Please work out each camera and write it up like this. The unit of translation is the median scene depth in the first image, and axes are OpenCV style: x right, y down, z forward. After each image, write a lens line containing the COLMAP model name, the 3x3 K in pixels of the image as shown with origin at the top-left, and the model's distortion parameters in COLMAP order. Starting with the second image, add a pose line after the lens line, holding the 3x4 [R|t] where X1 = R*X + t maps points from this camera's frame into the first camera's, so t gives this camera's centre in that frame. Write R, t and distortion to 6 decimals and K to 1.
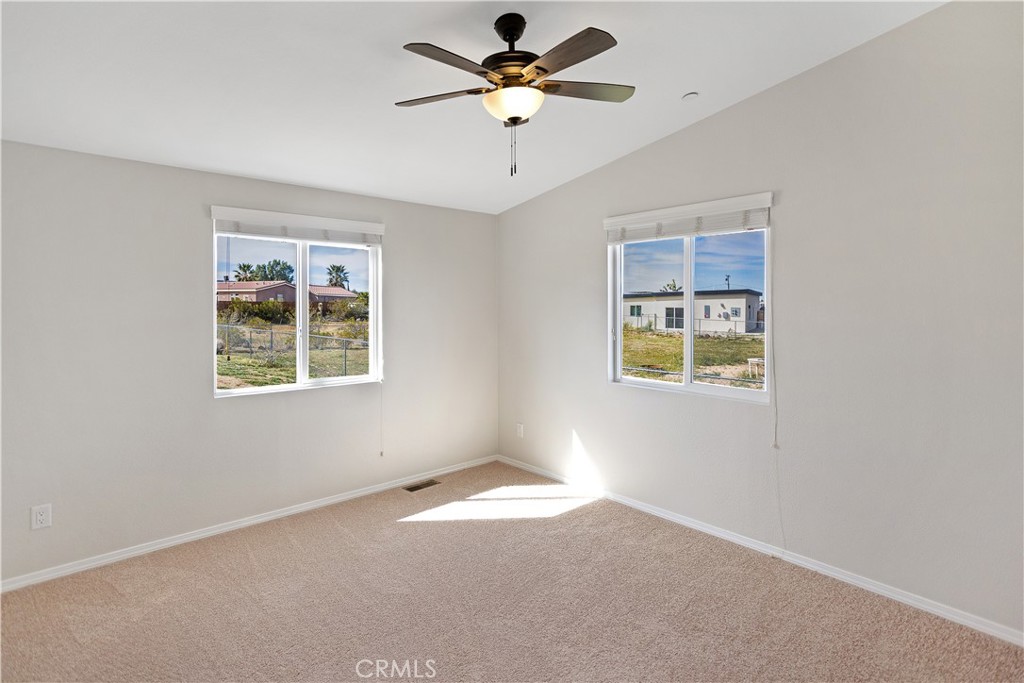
lens RADIAL K [[504.8, 0, 510.1], [0, 504.8, 321.7], [0, 0, 1]] dist [-0.039244, 0.017814]
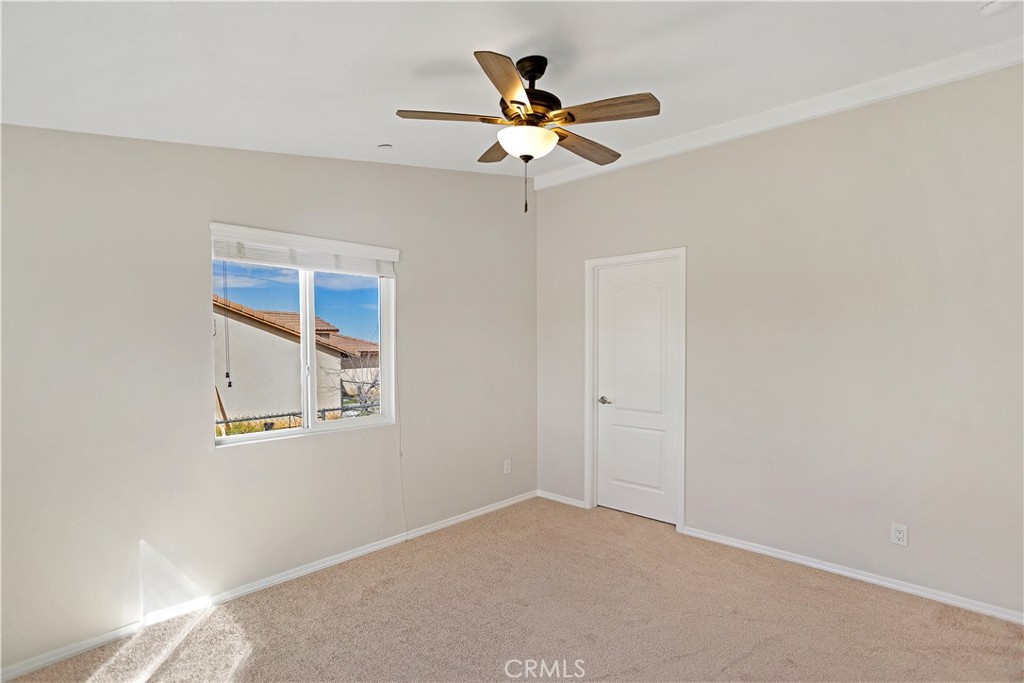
lens RADIAL K [[499.8, 0, 512.7], [0, 499.8, 367.6], [0, 0, 1]] dist [-0.000125, 0.015622]
pose [[-0.079539, -0.049985, 0.995578, -0.732662], [0.037882, 0.997869, 0.053127, -0.022752], [-0.996112, 0.041940, -0.077476, 0.807169]]
